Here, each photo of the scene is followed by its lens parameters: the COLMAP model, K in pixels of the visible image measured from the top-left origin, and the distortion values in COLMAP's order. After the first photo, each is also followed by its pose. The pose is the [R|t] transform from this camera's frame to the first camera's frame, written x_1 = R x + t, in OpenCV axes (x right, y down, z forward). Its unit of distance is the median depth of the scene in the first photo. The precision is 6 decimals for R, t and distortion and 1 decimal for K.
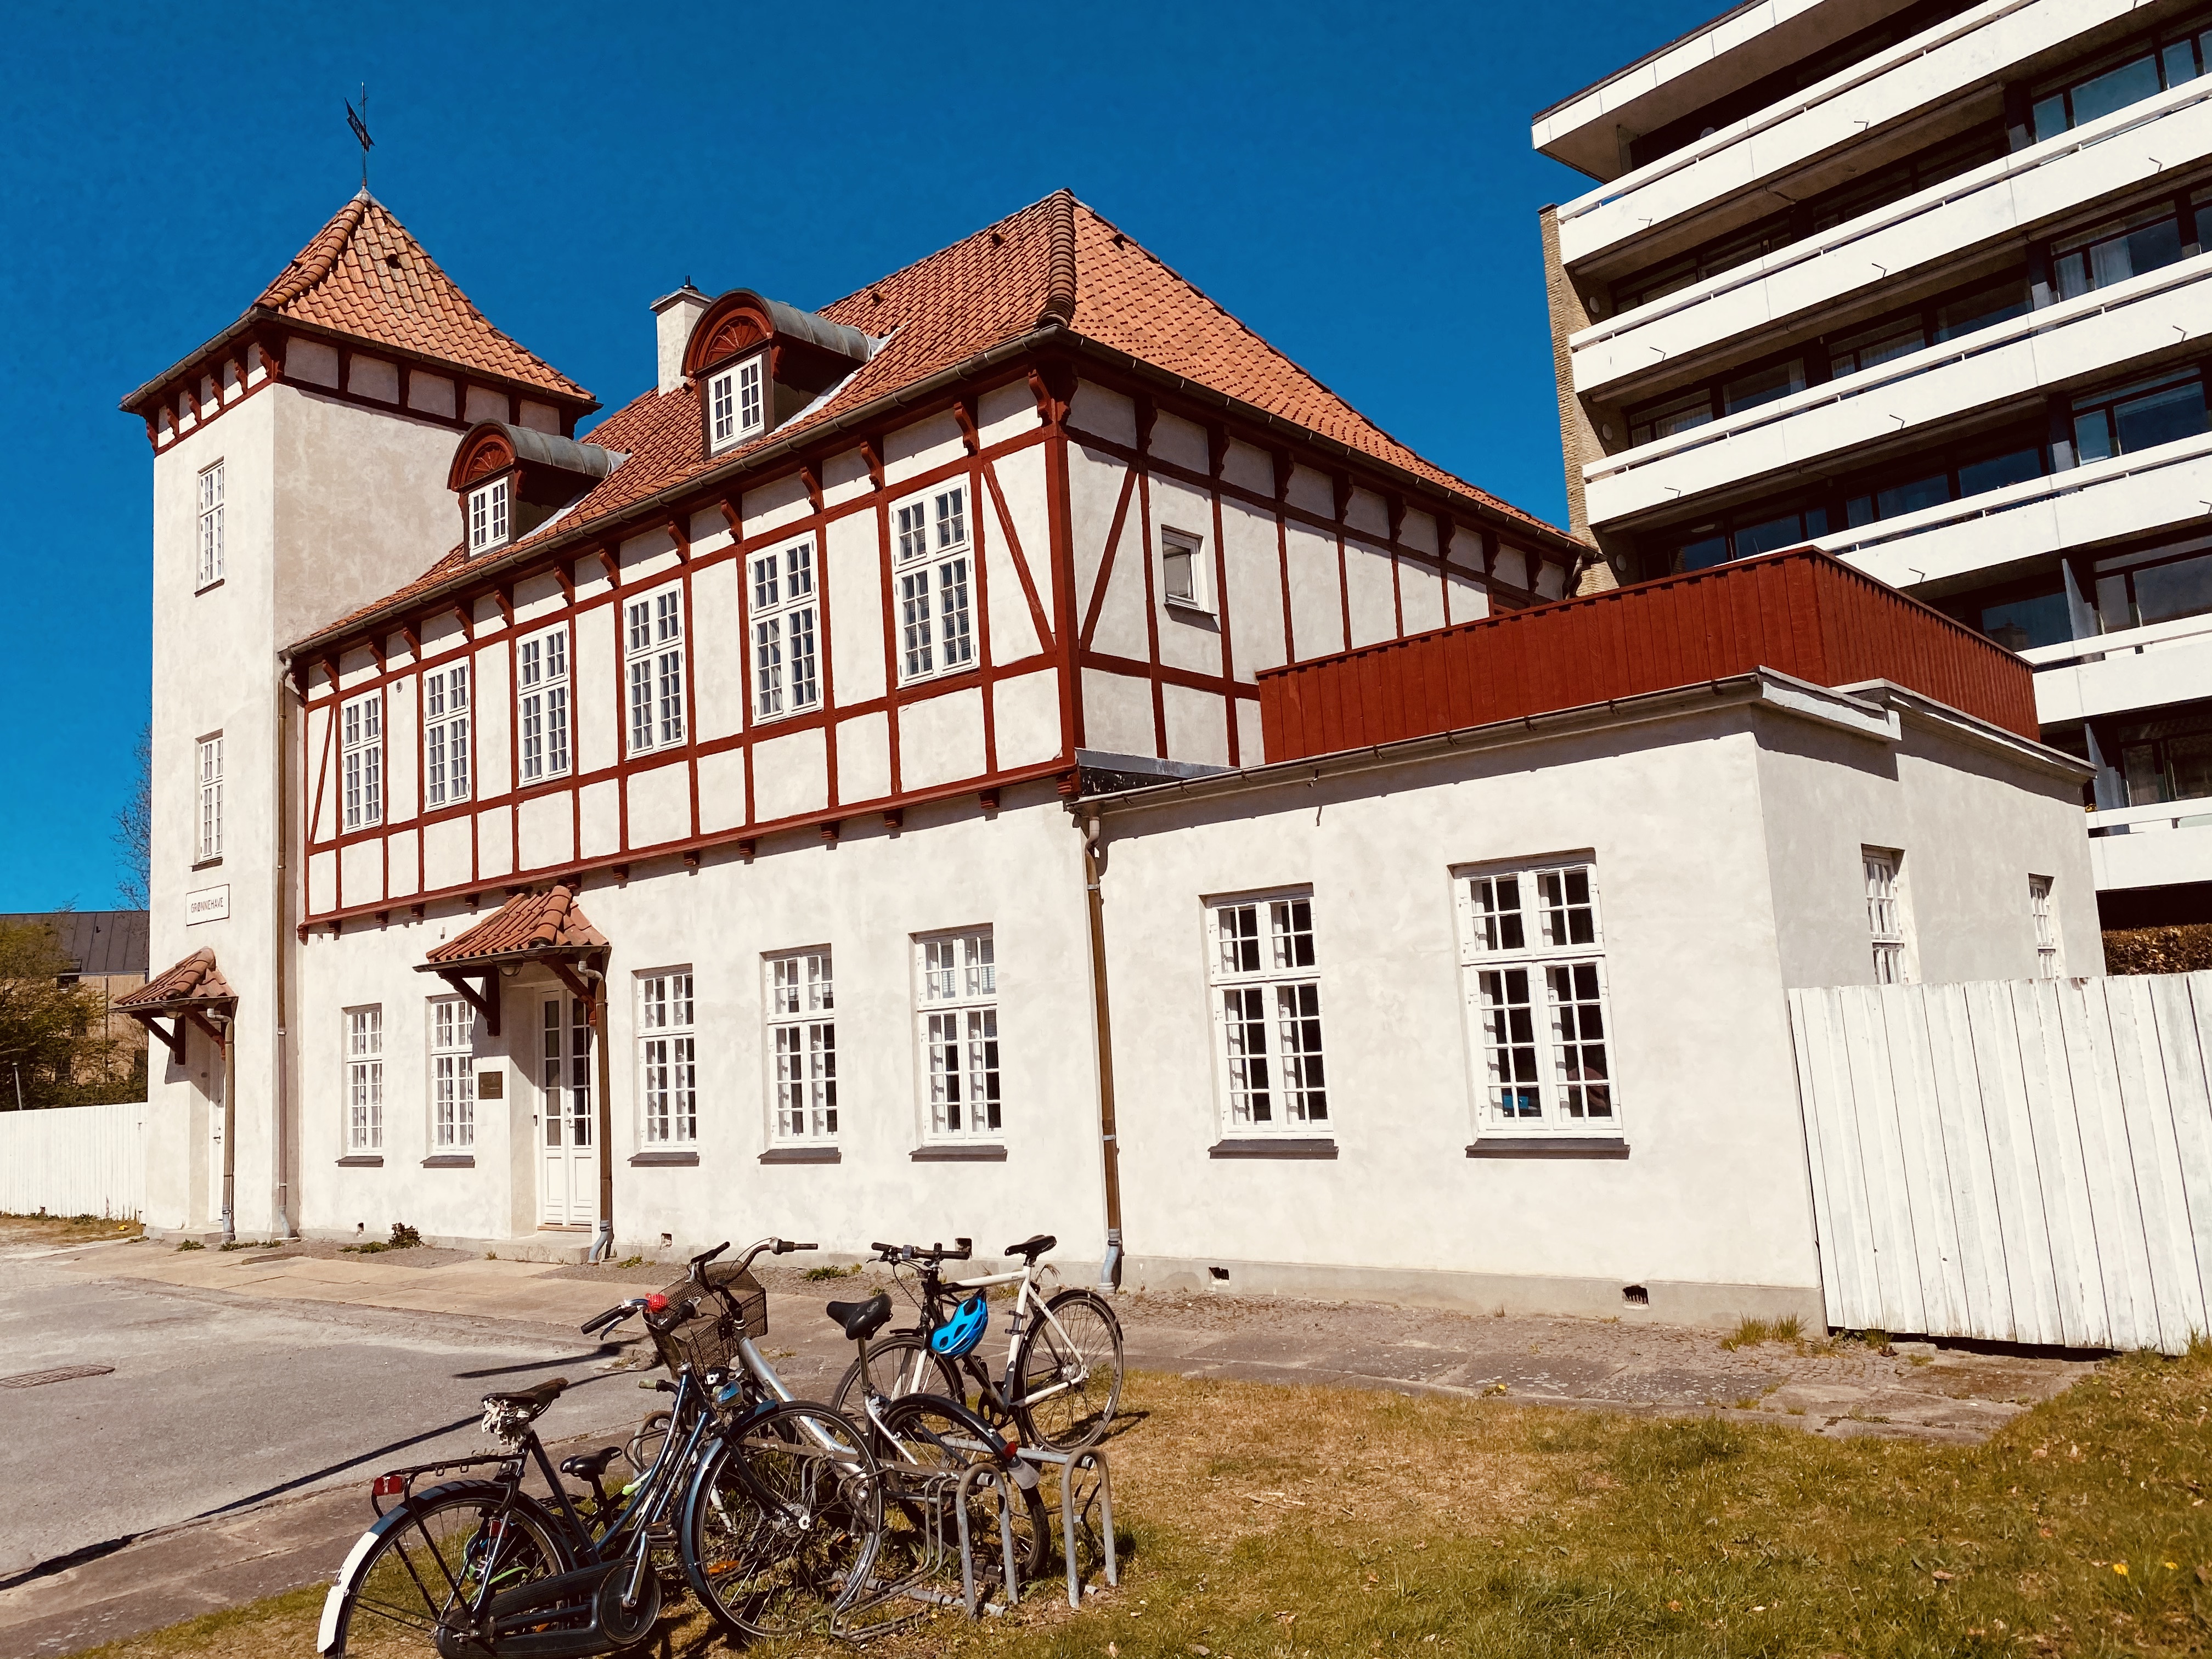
lens RADIAL K [[1684.7, 0, 1093.6], [0, 1684.7, 815.7], [0, 0, 1]] dist [0.077116, -0.127721]
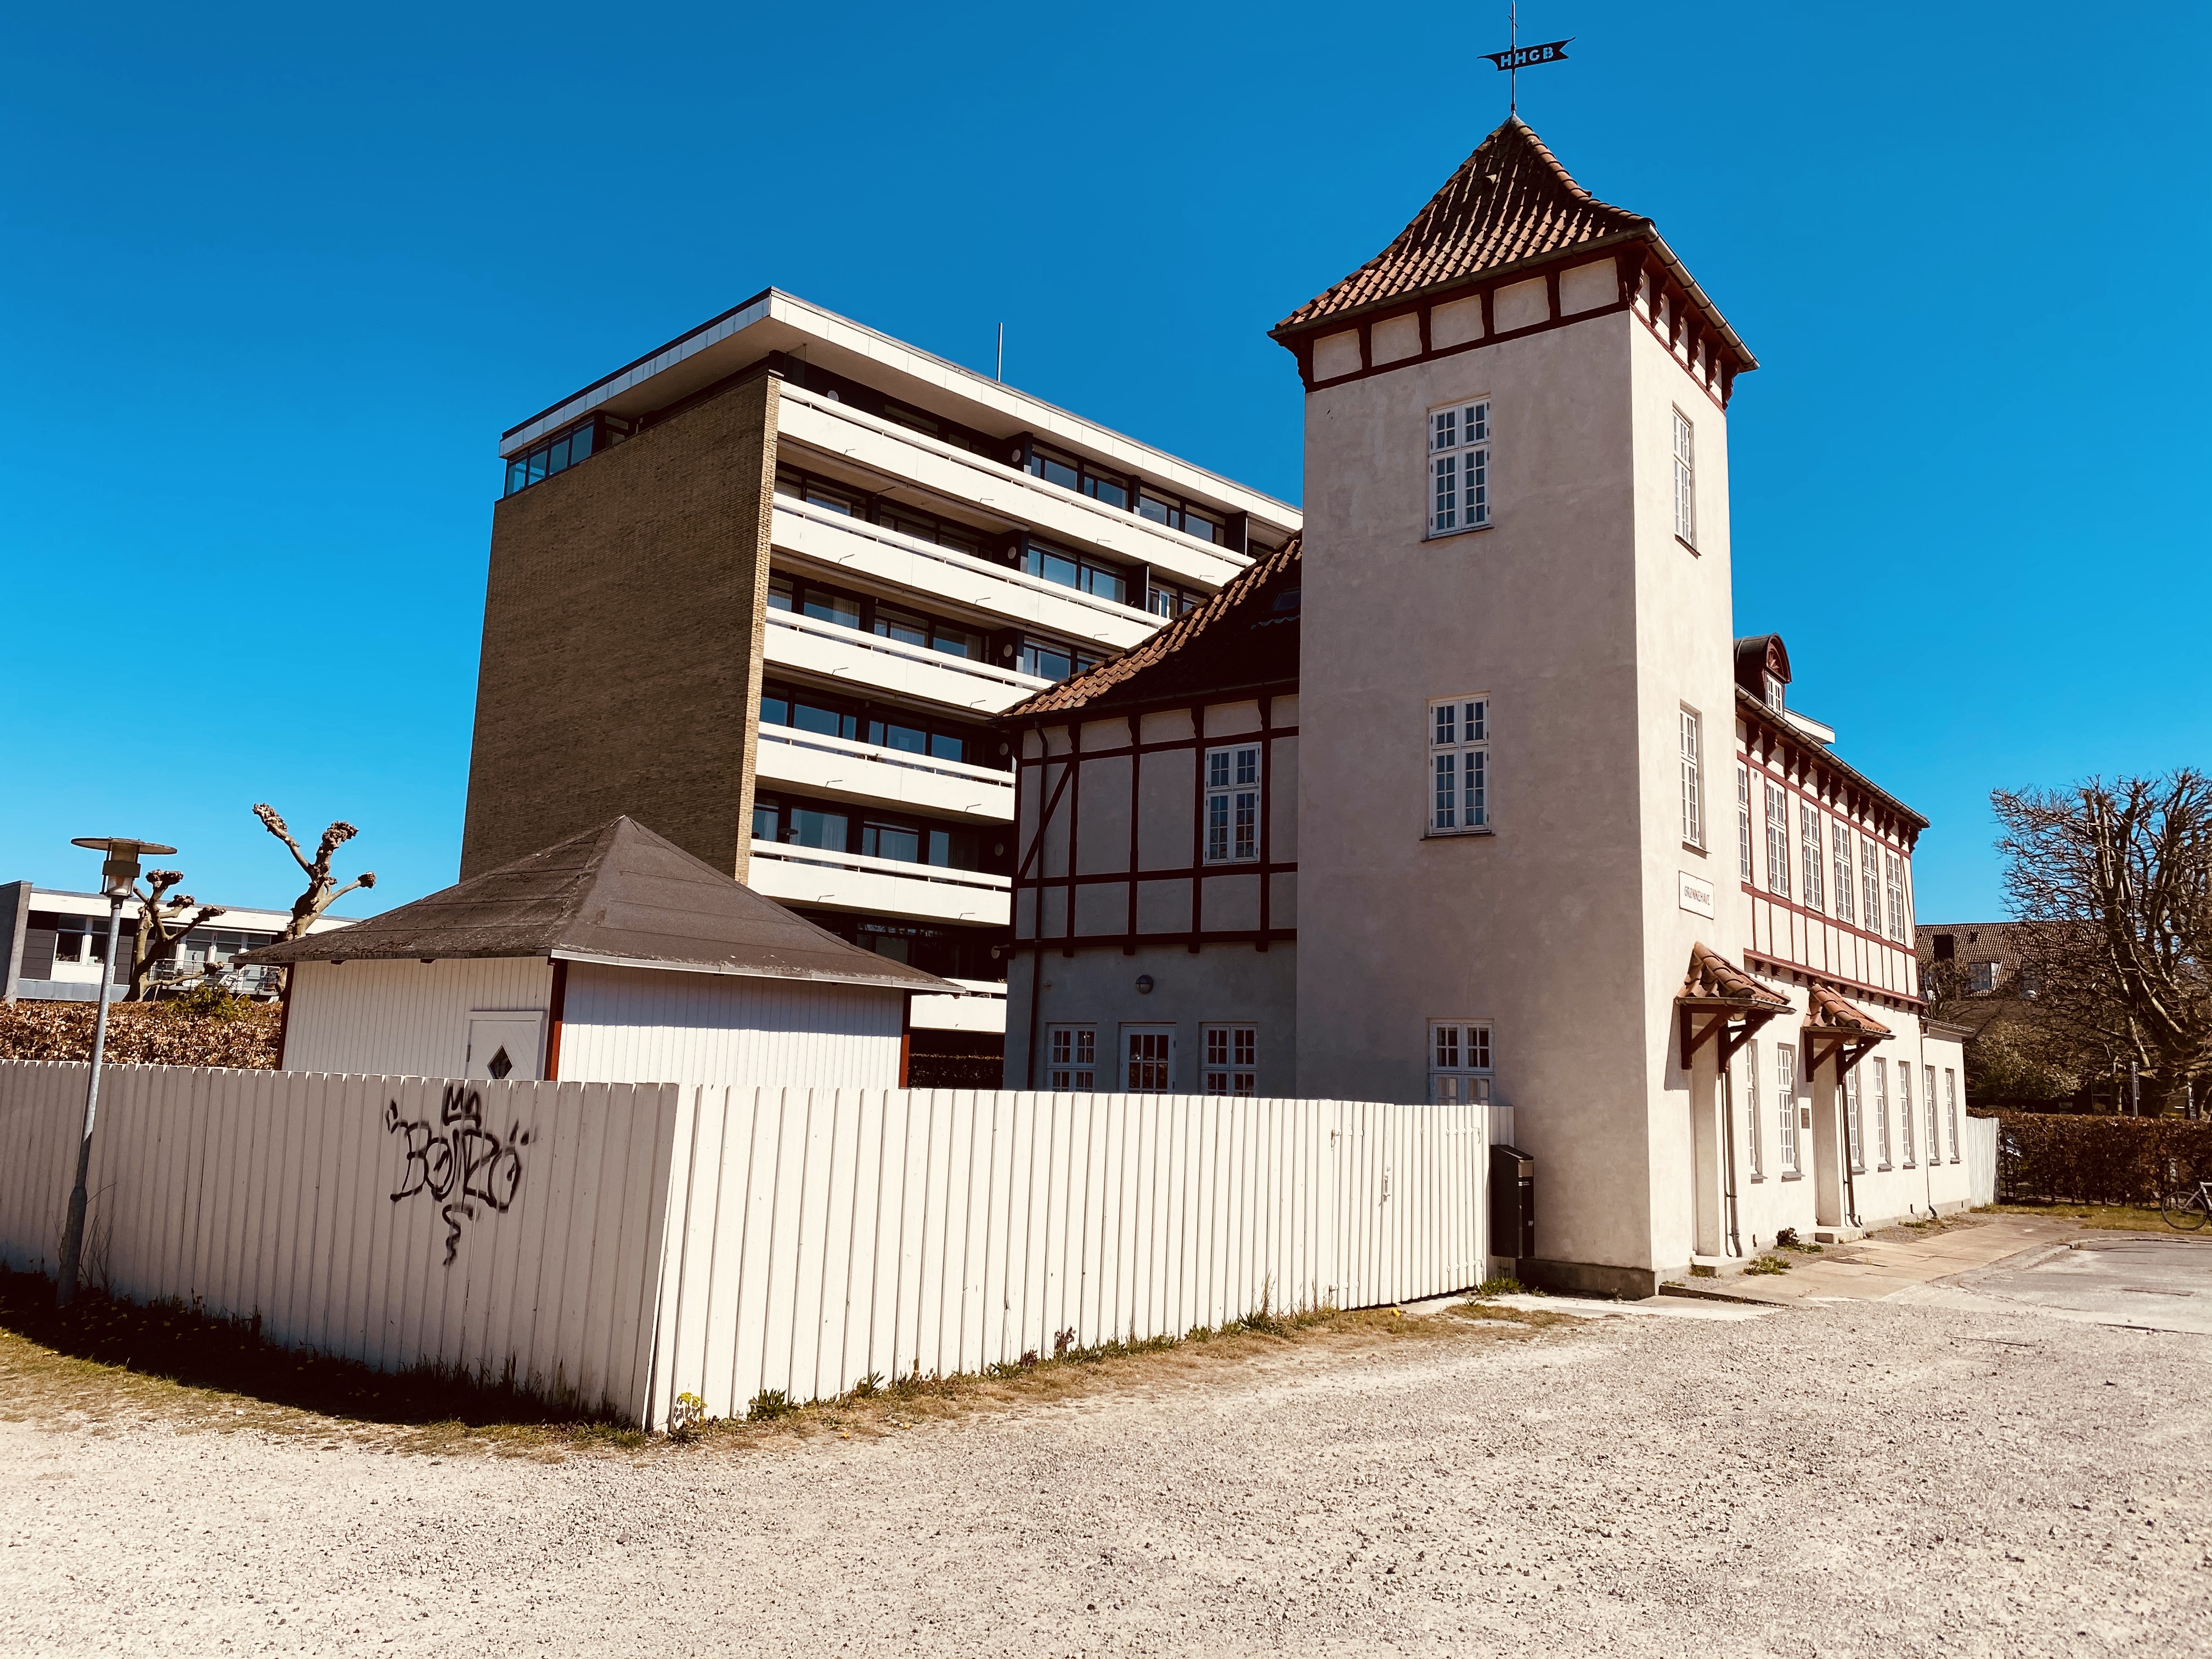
lens RADIAL K [[1675.5, 0, 1106.3], [0, 1675.5, 816.6], [0, 0, 1]] dist [0.128073, -0.259705]
pose [[-0.082650, 0.217351, 0.972588, -1.960526], [-0.154654, 0.961307, -0.227972, 0.377129], [-0.984506, -0.169257, -0.045838, 1.935411]]
